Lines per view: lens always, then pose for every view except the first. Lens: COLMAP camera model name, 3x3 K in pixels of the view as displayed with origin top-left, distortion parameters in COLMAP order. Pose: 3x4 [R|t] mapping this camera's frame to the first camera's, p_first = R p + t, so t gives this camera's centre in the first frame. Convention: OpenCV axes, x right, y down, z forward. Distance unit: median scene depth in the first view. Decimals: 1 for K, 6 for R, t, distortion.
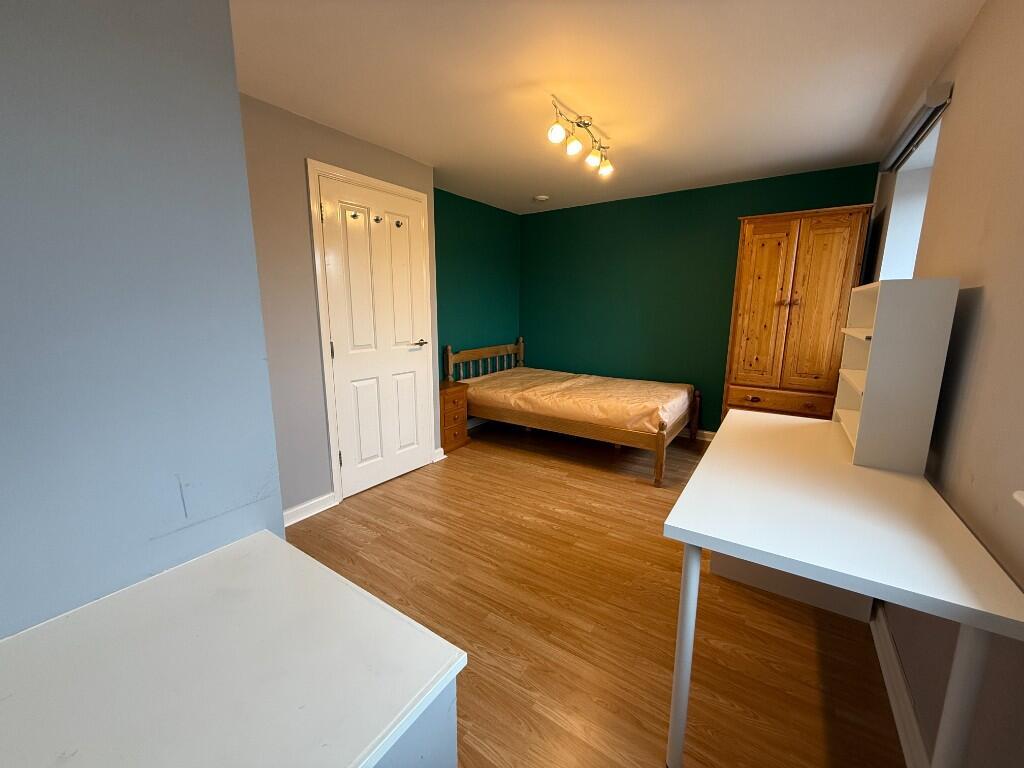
lens RADIAL K [[404.5, 0, 512.0], [0, 404.5, 384.0], [0, 0, 1]] dist [0.000383, 0.000110]
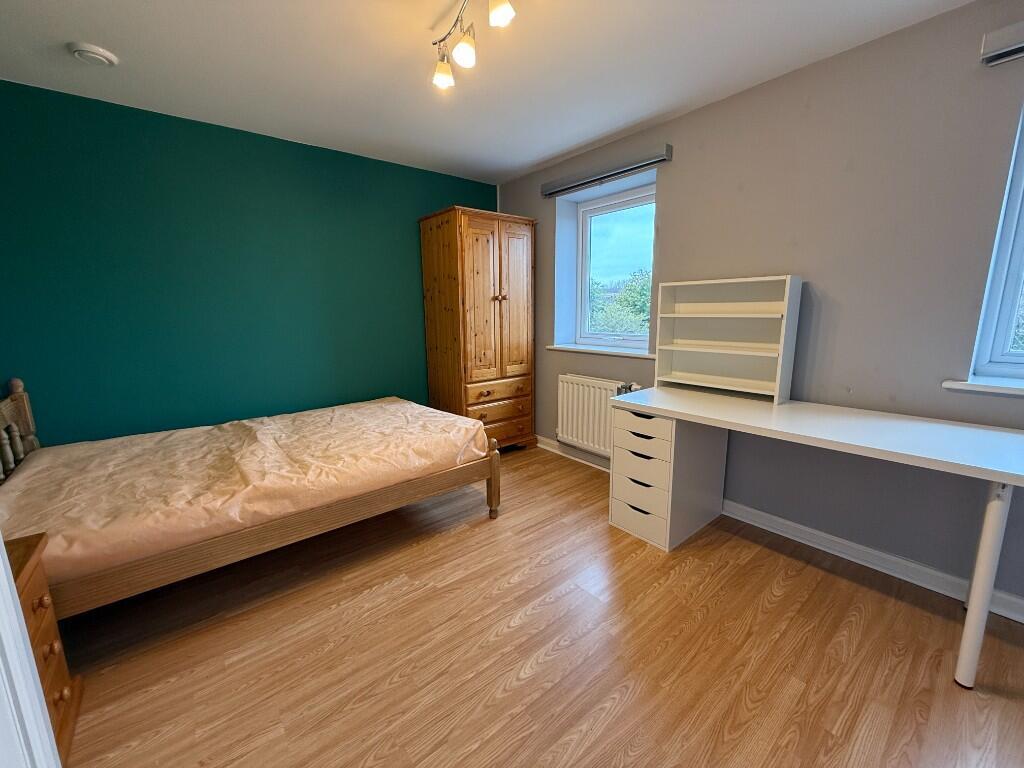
lens RADIAL K [[404.5, 0, 512.0], [0, 404.5, 384.0], [0, 0, 1]] dist [0.000383, 0.000110]
pose [[0.301196, -0.180876, 0.936250, -0.333397], [0.193495, 0.973012, 0.125730, -0.102644], [-0.933724, 0.143290, 0.328066, 0.619457]]
